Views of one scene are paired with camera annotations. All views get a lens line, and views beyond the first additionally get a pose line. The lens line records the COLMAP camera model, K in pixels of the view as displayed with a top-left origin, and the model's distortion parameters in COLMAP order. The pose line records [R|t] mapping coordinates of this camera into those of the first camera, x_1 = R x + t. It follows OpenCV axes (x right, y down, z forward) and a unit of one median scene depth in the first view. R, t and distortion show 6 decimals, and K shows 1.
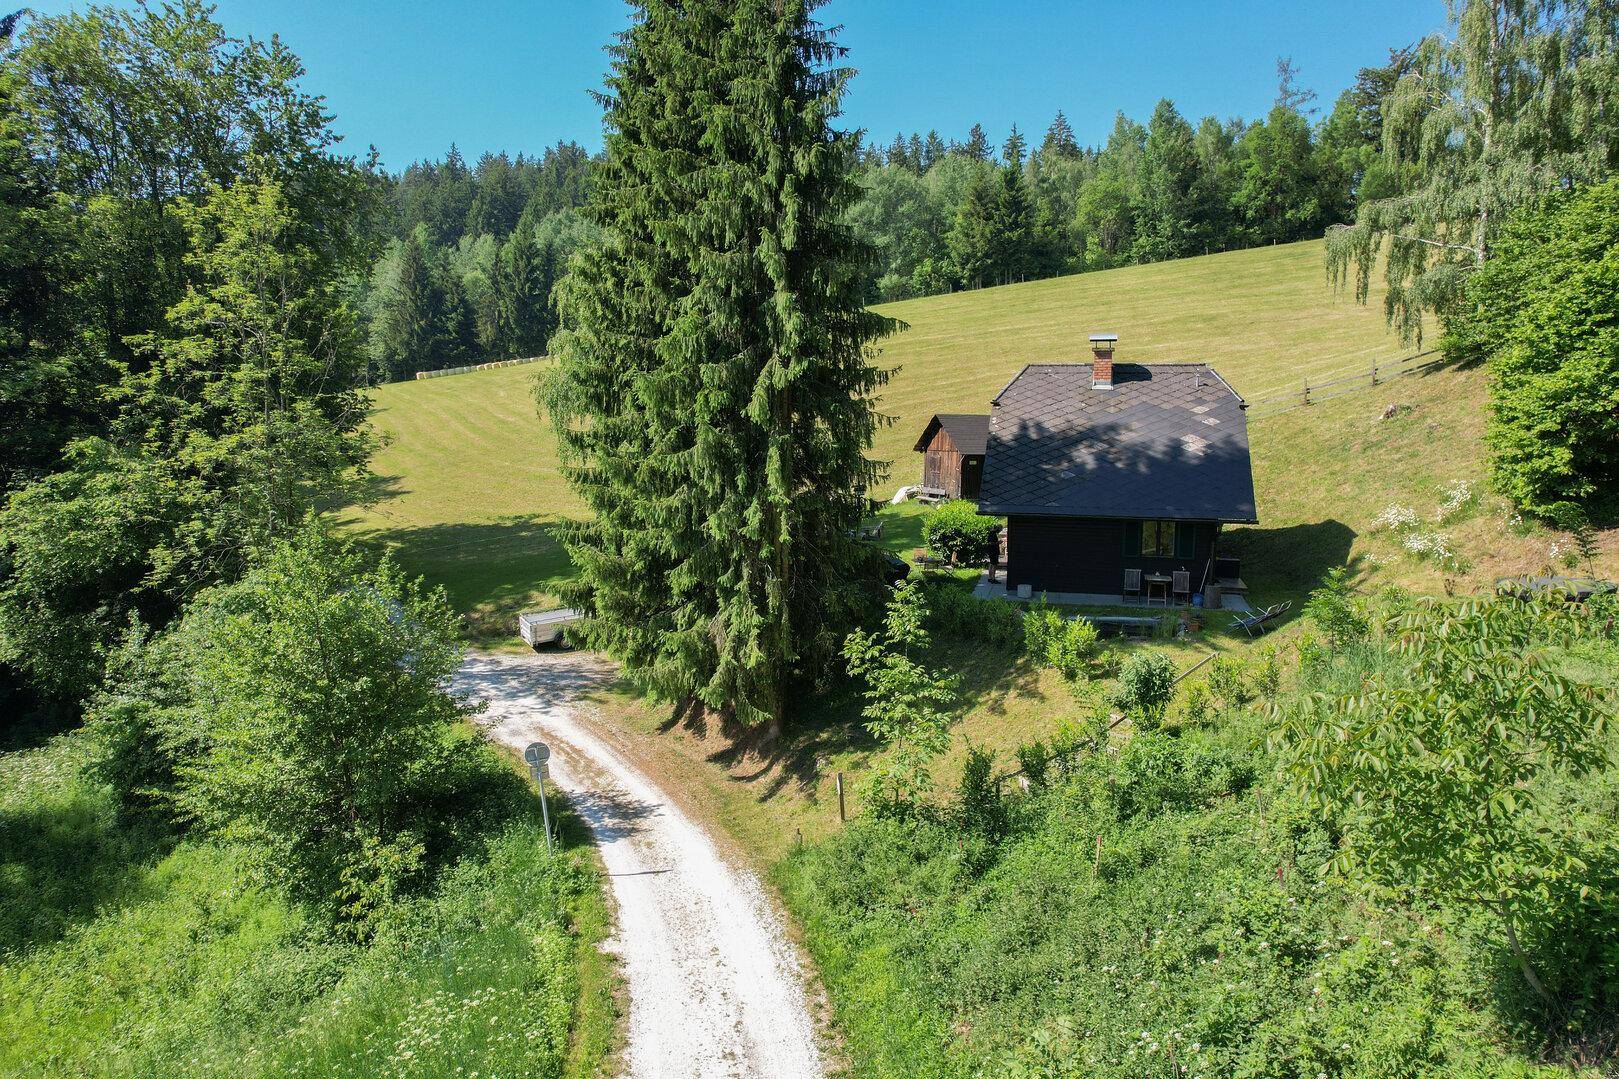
lens RADIAL K [[1035.1, 0, 809.5], [0, 1035.1, 539.5], [0, 0, 1]] dist [-0.076995, 0.068405]
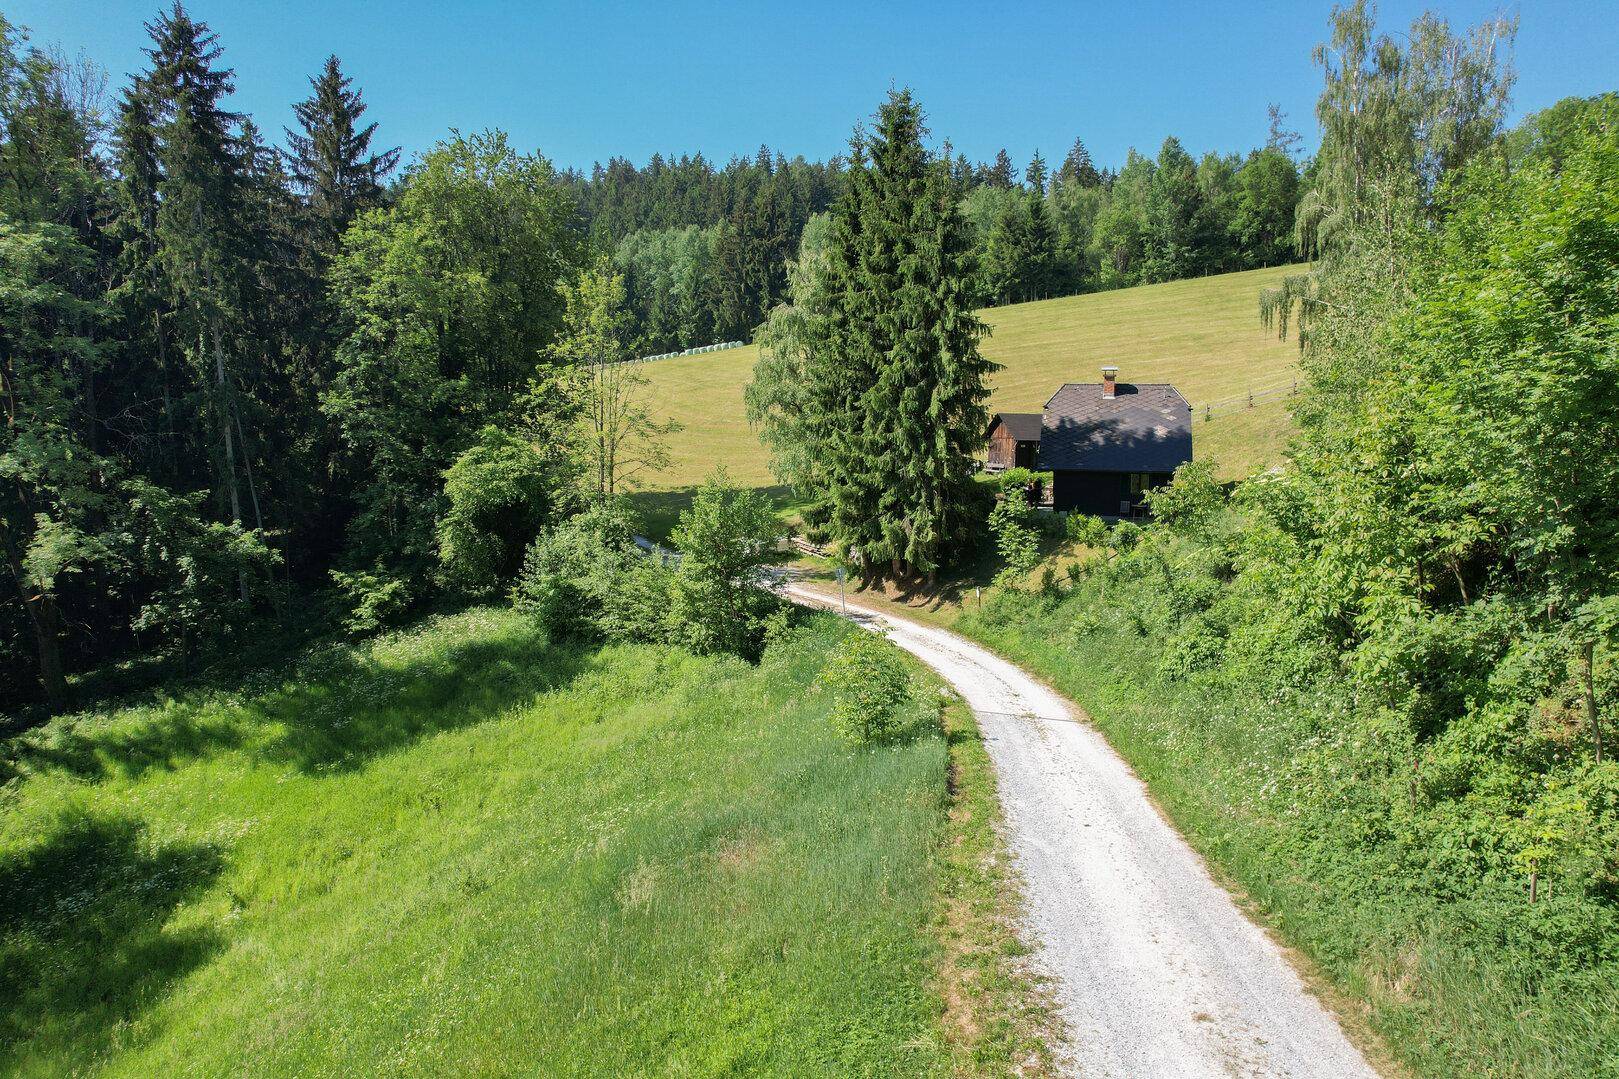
lens RADIAL K [[1035.1, 0, 809.5], [0, 1035.1, 539.5], [0, 0, 1]] dist [-0.076995, 0.068405]
pose [[0.999899, 0.003613, -0.013729, -0.187285], [-0.003591, 0.999992, 0.001616, 0.086079], [0.013735, -0.001567, 0.999904, -0.713761]]
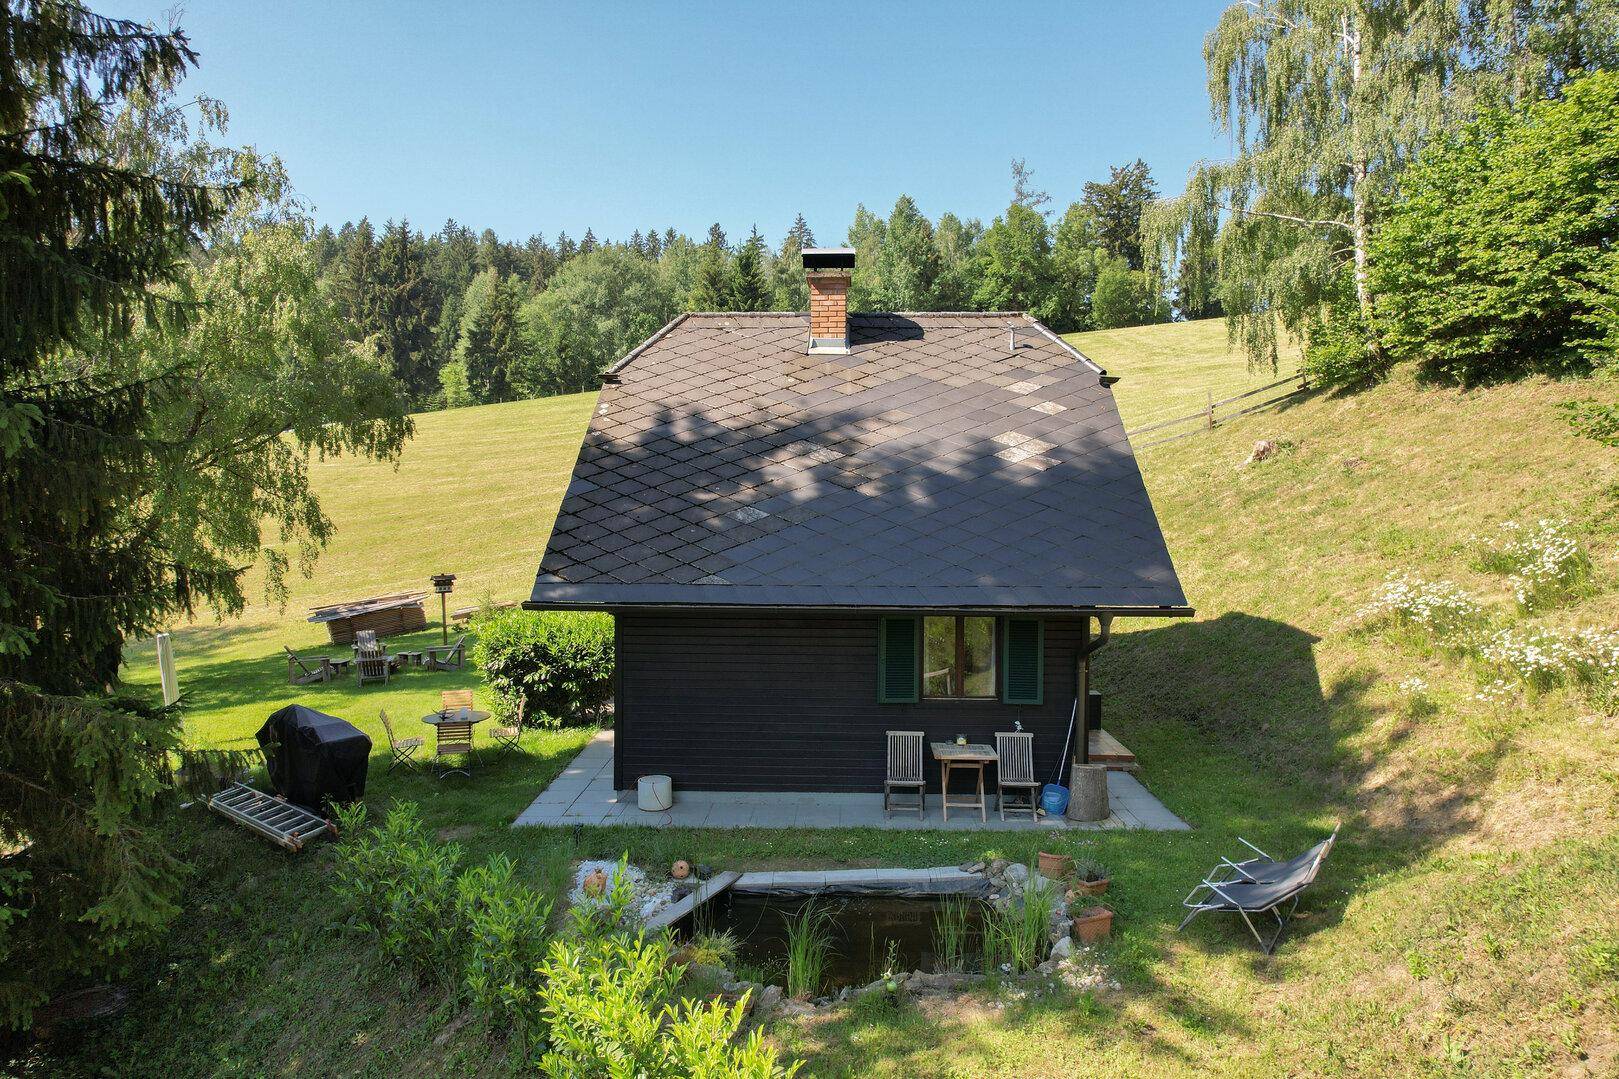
lens RADIAL K [[1037.5, 0, 811.8], [0, 1037.5, 536.1], [0, 0, 1]] dist [-0.070141, 0.069791]
pose [[0.971864, 0.002079, 0.235532, 0.162833], [0.025733, 0.993038, -0.114946, -0.001969], [-0.234131, 0.117773, 0.965045, 0.542084]]
